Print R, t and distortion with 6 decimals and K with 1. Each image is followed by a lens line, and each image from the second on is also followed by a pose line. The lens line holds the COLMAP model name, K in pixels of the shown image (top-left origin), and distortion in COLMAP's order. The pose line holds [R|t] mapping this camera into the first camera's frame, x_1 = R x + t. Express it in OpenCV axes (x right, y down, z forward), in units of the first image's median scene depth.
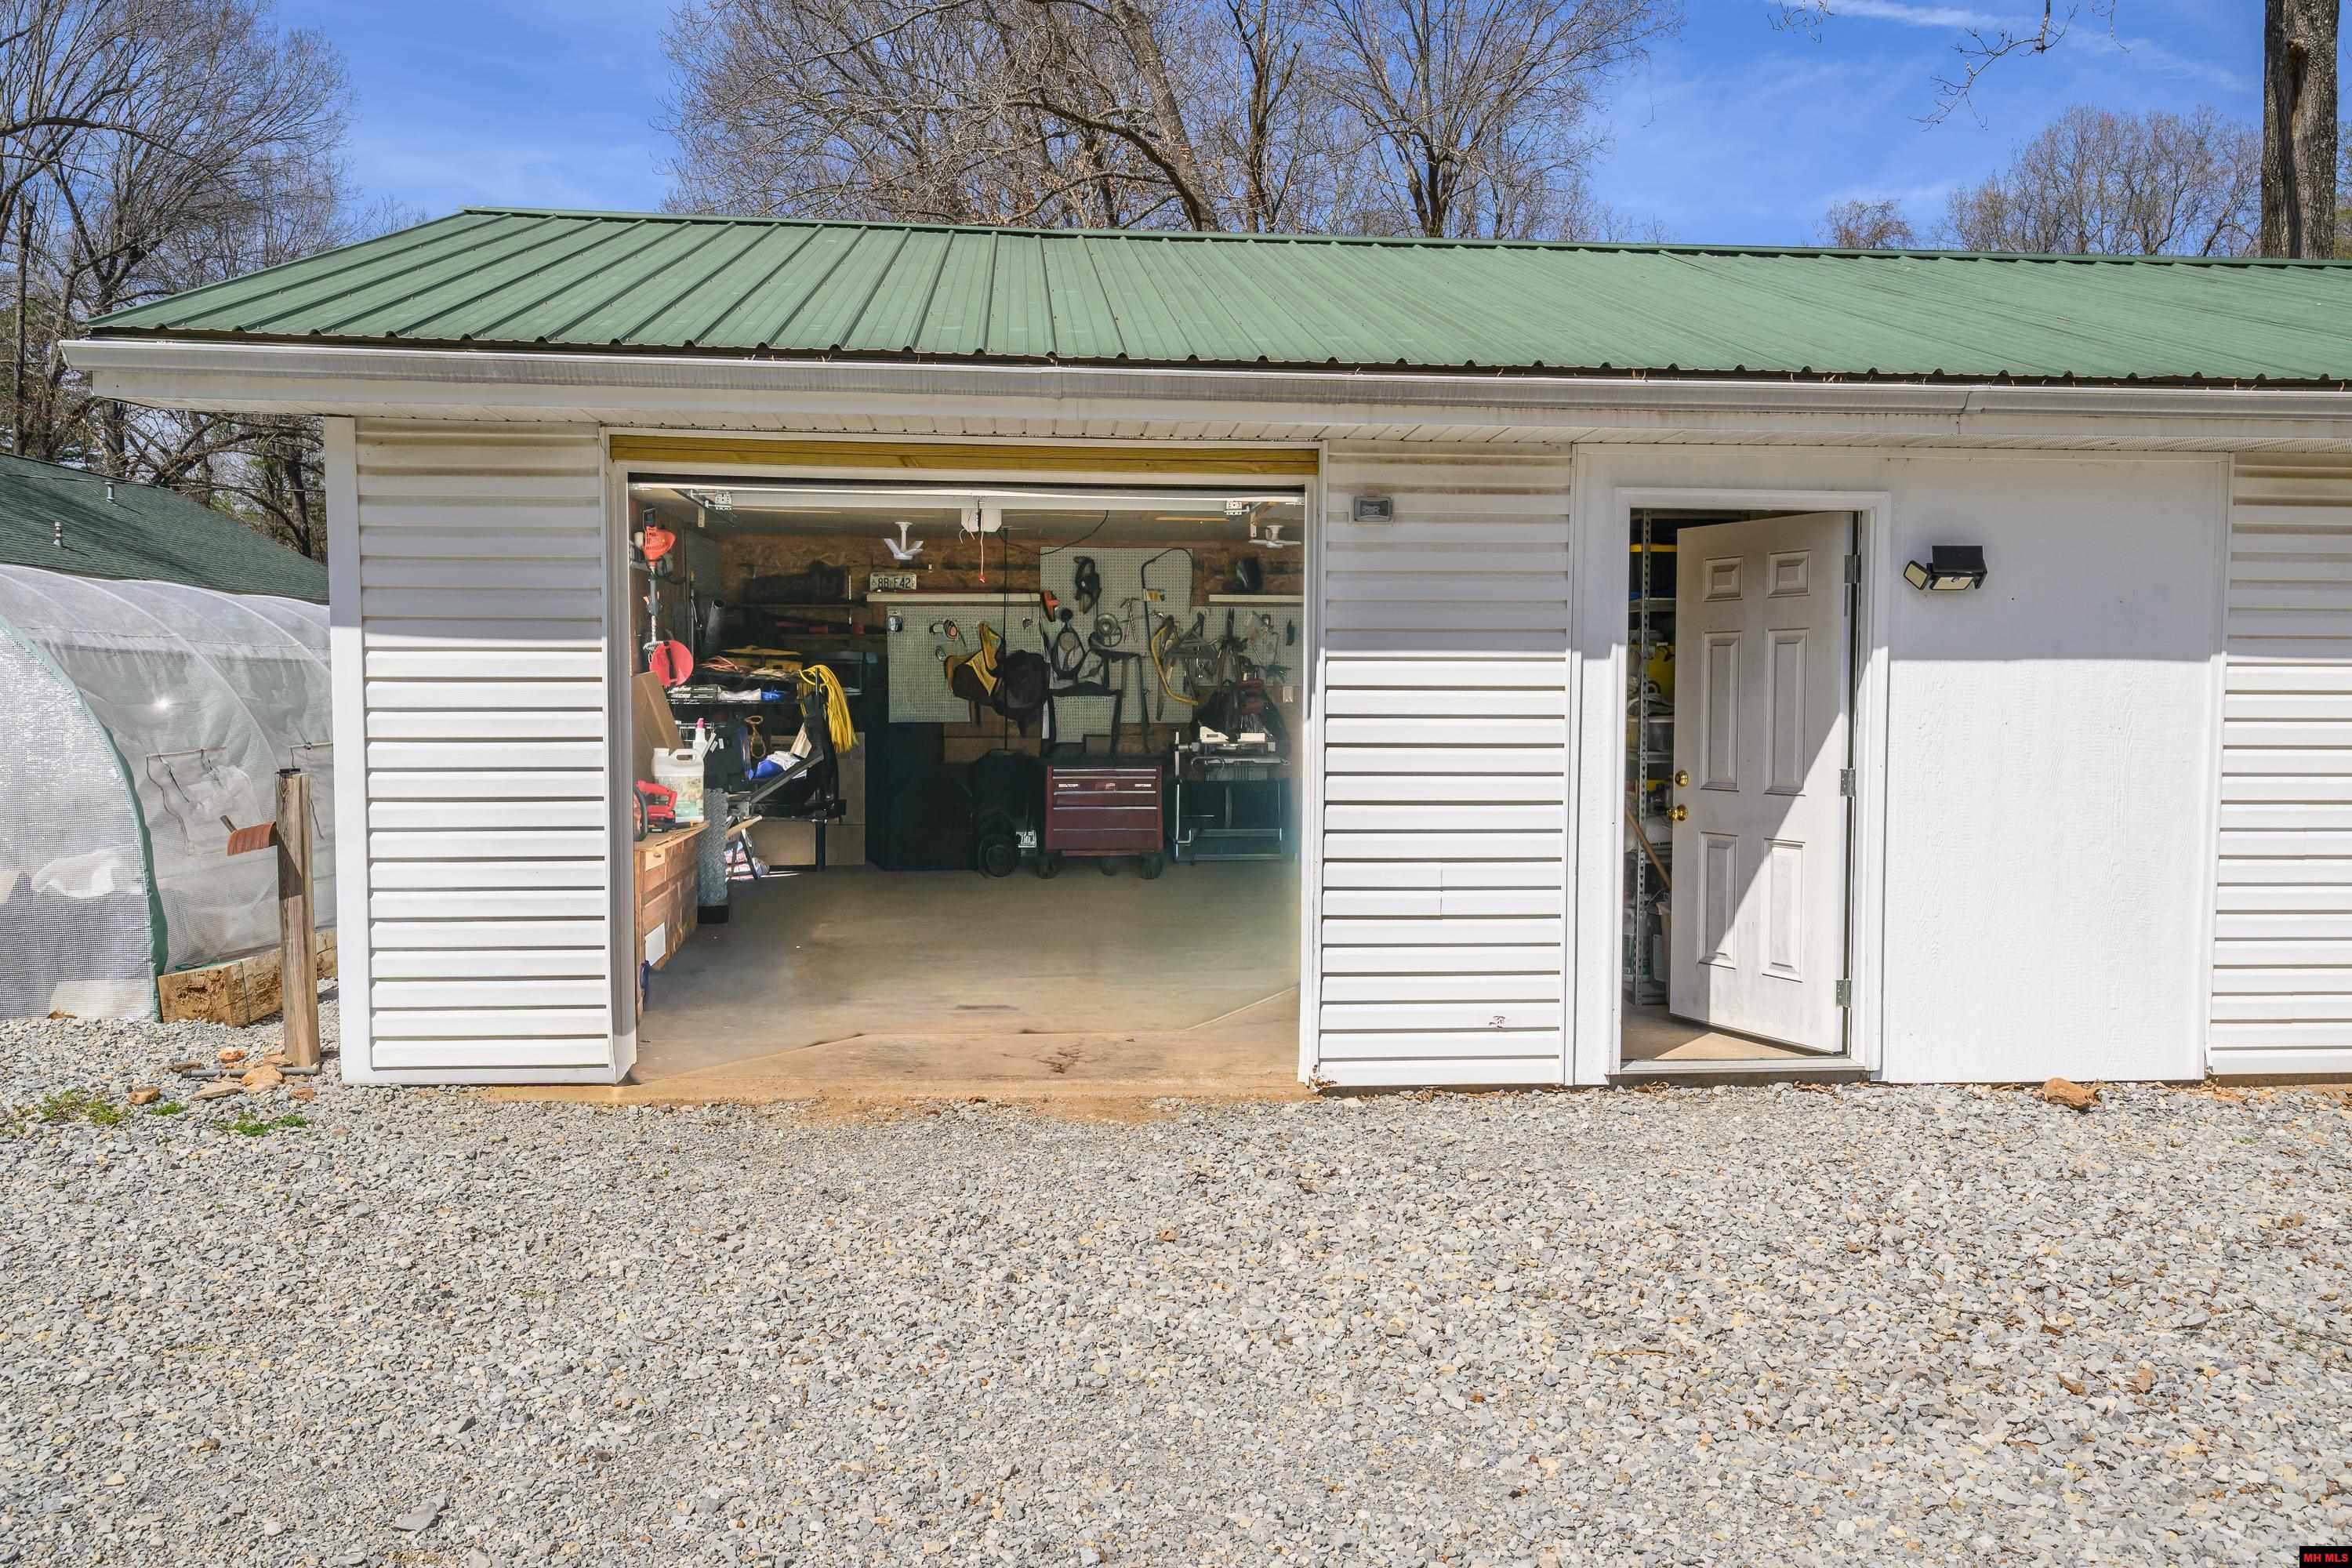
lens RADIAL K [[1894.3, 0, 1170.1], [0, 1894.3, 778.8], [0, 0, 1]] dist [0.006883, -0.002957]
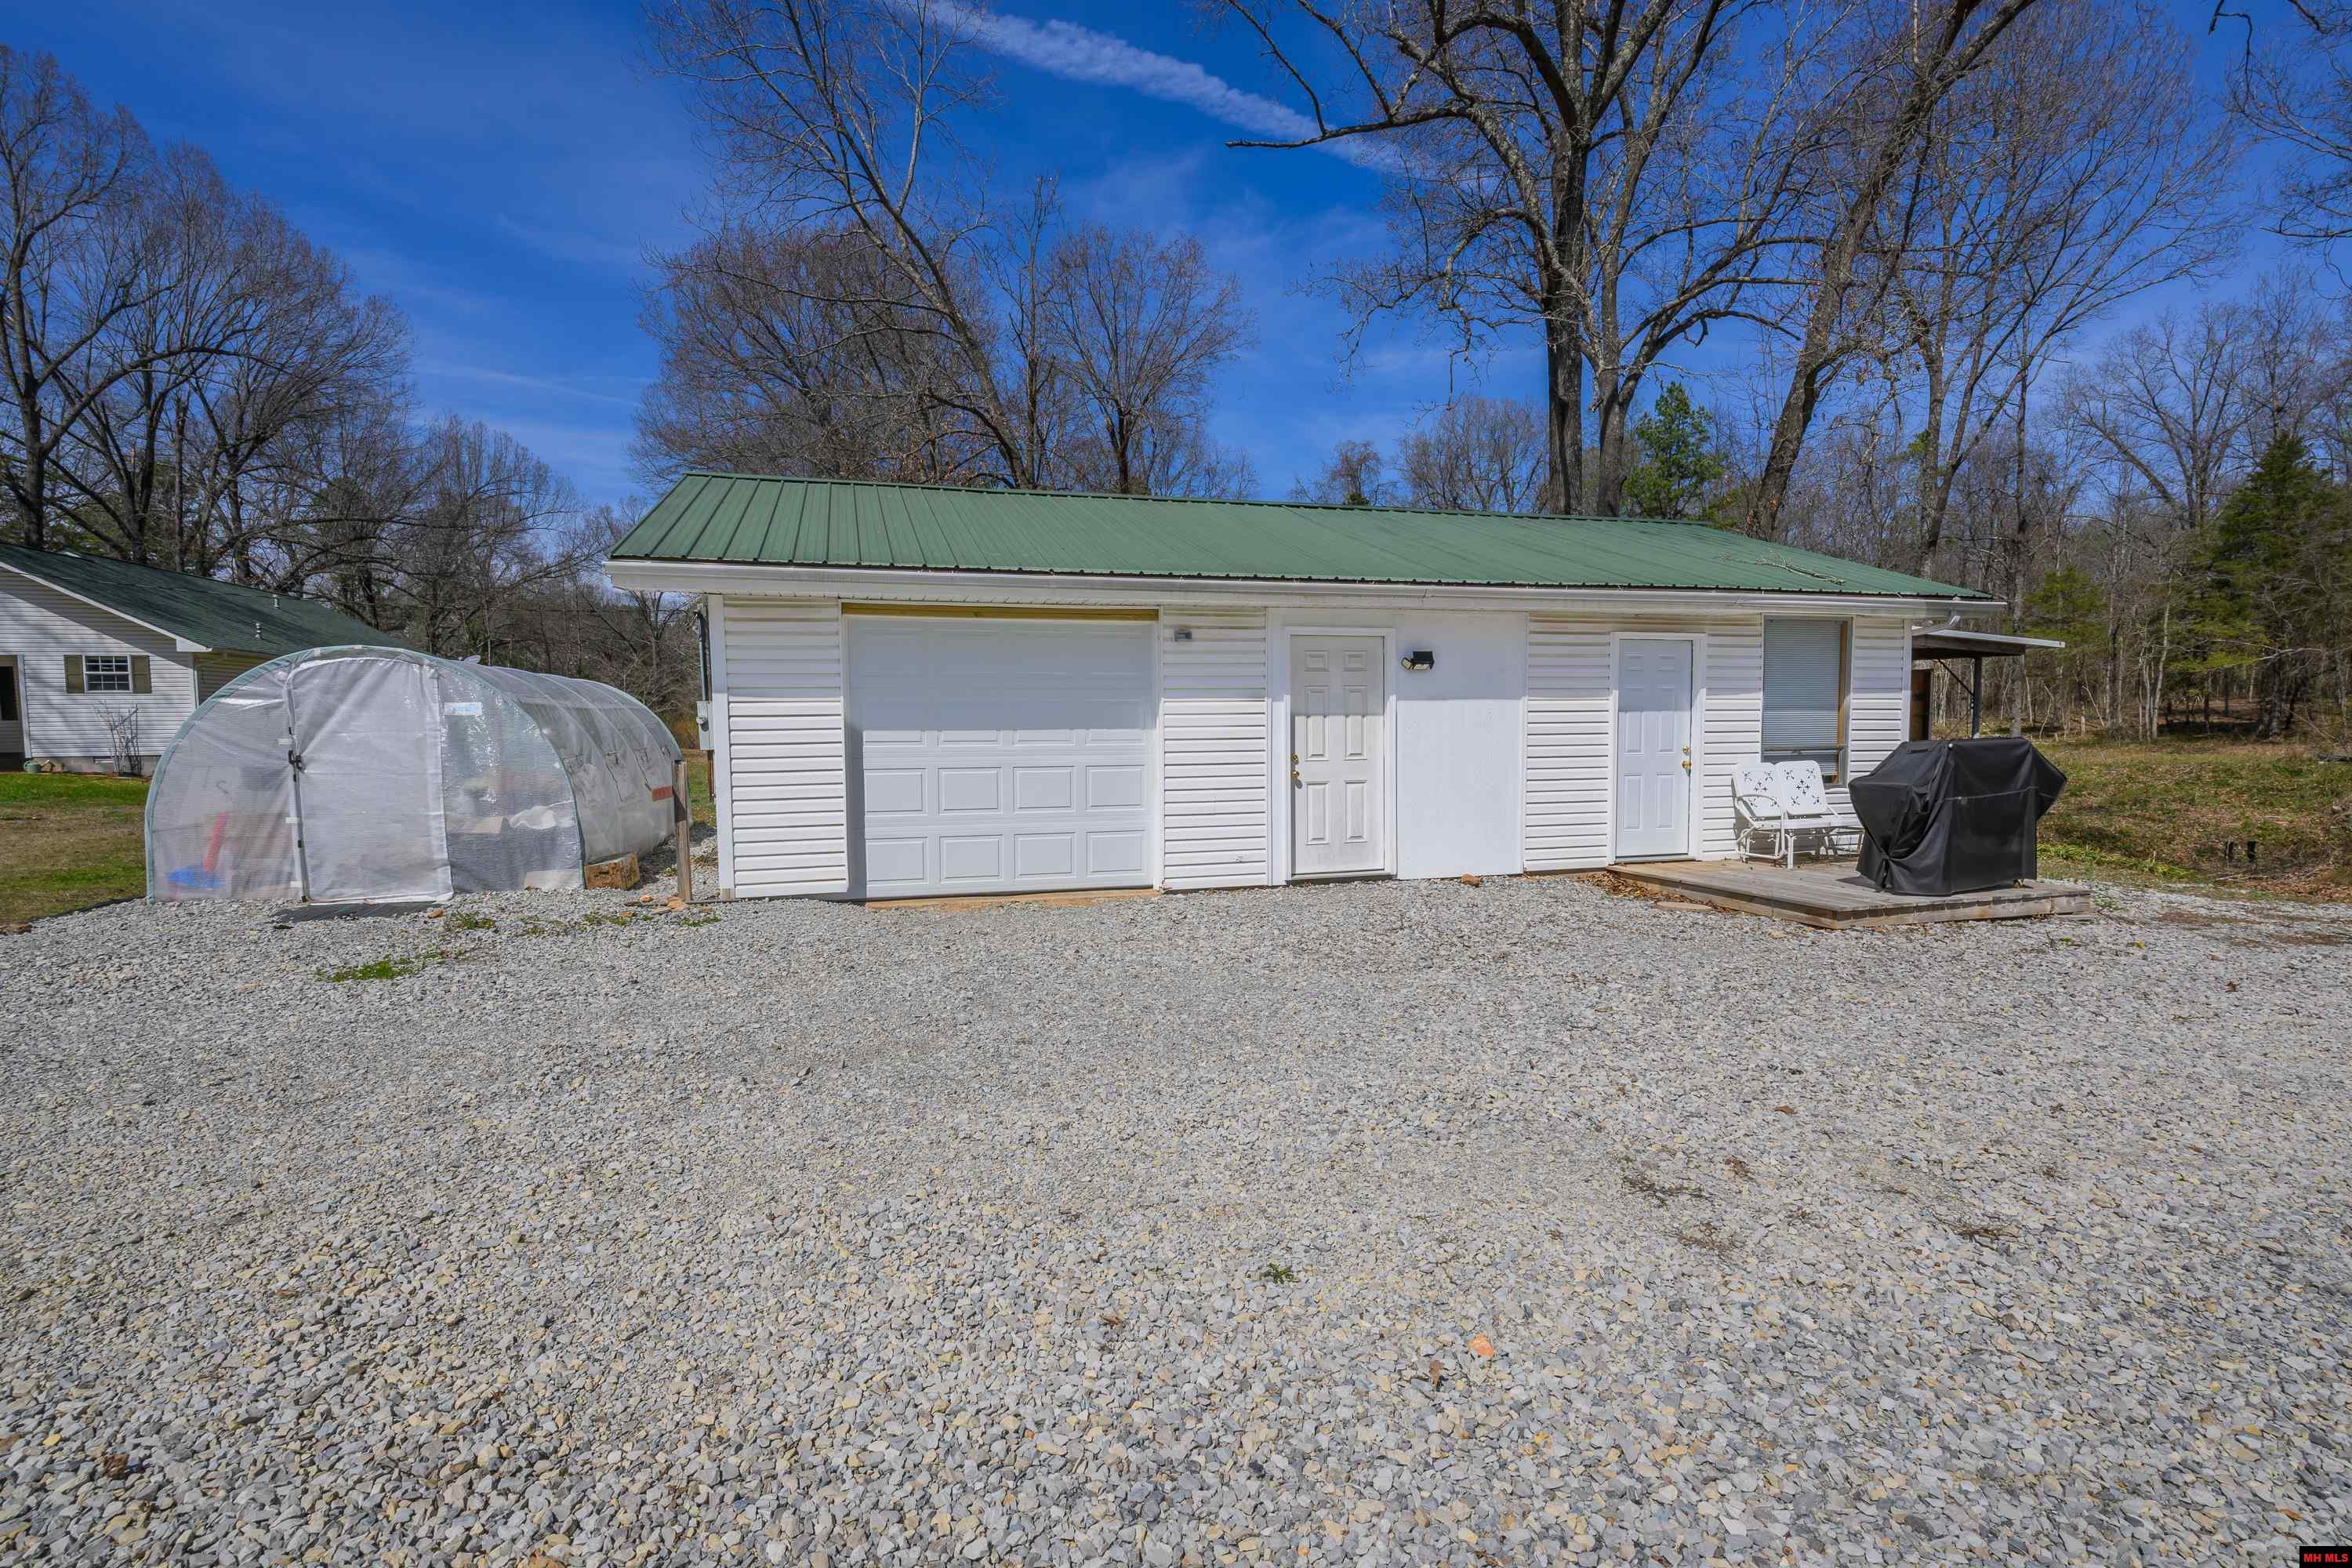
lens RADIAL K [[1155.5, 0, 1181.6], [0, 1155.5, 792.0], [0, 0, 1]] dist [-0.004712, -0.000728]
pose [[0.980063, -0.026342, 0.196932, -0.168879], [0.023452, 0.999581, 0.016994, 0.021095], [-0.197298, -0.012037, 0.980270, -0.356652]]
